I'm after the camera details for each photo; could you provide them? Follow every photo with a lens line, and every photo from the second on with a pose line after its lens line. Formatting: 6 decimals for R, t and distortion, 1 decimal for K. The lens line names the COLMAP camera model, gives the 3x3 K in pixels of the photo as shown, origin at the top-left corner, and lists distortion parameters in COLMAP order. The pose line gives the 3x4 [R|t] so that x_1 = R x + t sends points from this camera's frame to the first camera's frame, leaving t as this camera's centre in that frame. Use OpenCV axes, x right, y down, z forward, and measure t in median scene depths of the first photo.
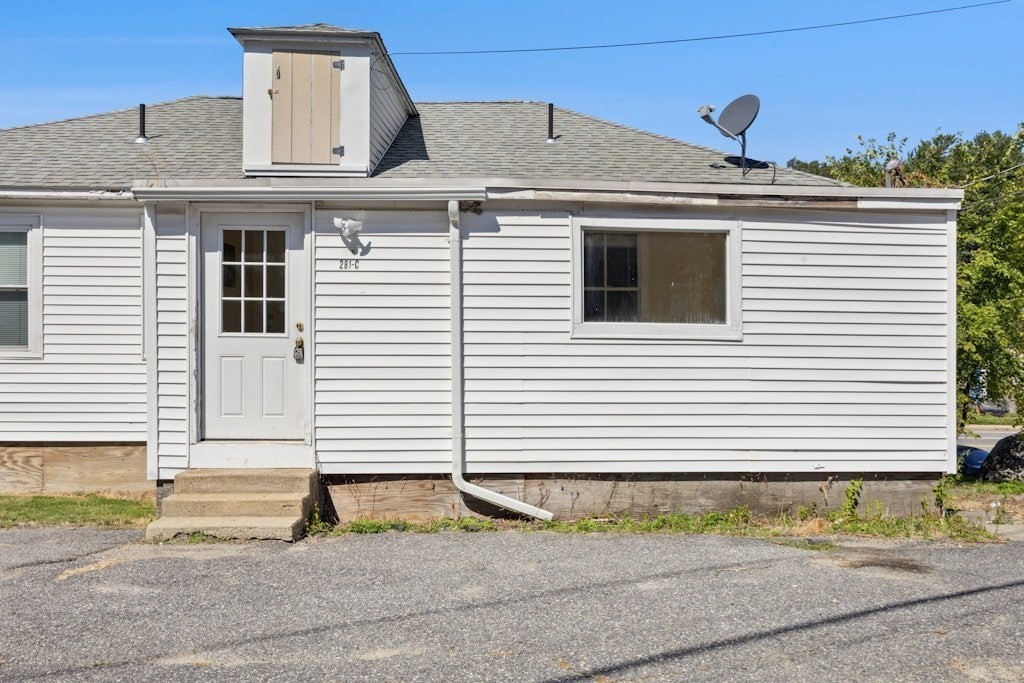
lens RADIAL K [[857.0, 0, 464.1], [0, 857.0, 319.7], [0, 0, 1]] dist [-0.010709, 0.019812]
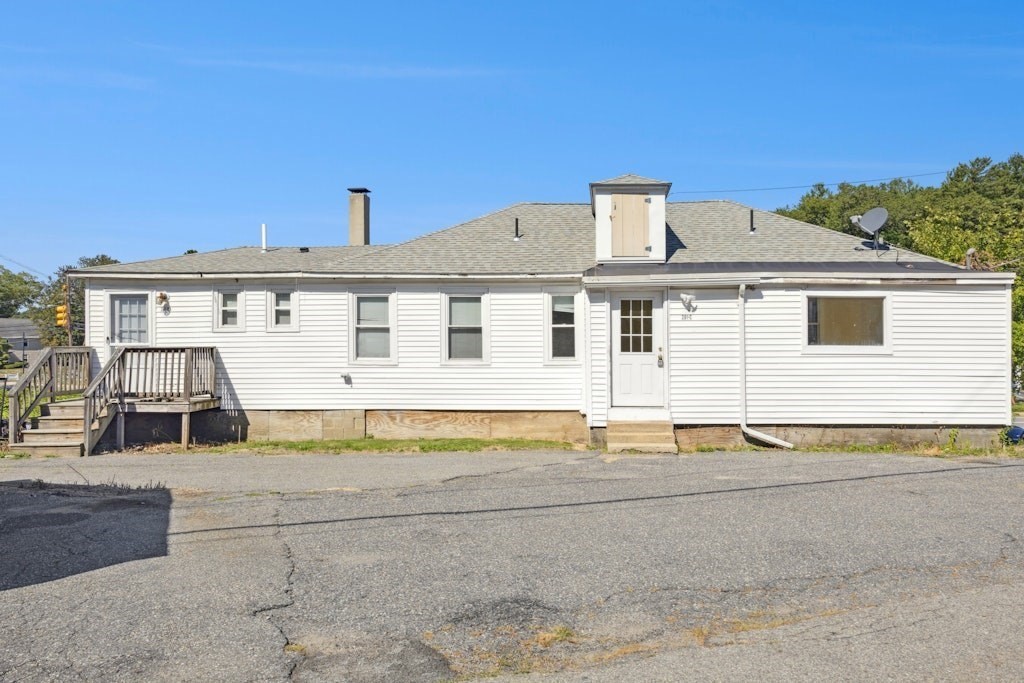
lens RADIAL K [[661.9, 0, 547.2], [0, 661.9, 339.5], [0, 0, 1]] dist [0.001370, -0.000496]
pose [[0.997386, -0.007414, -0.071877, -0.335254], [0.008473, 0.999860, 0.014438, -0.036781], [0.071760, -0.015009, 0.997309, -0.520071]]
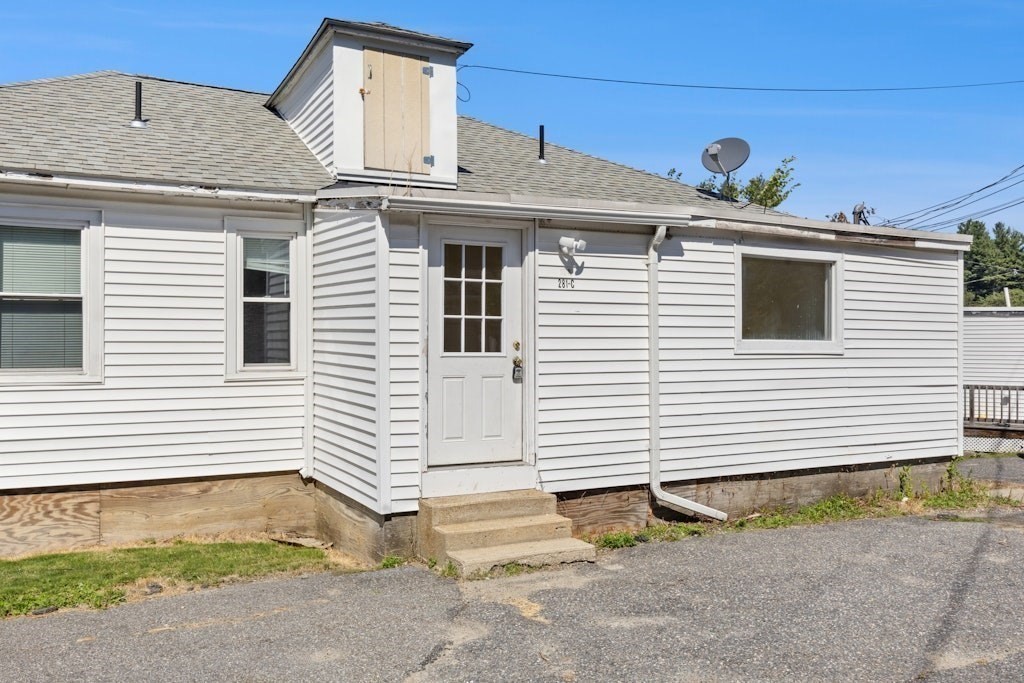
lens RADIAL K [[857.0, 0, 504.7], [0, 857.0, 325.1], [0, 0, 1]] dist [-0.010709, 0.019812]
pose [[0.913750, 0.002634, 0.406267, -0.593525], [-0.002922, 0.999996, 0.000090, -0.015053], [-0.406265, -0.001270, 0.913754, 0.105897]]
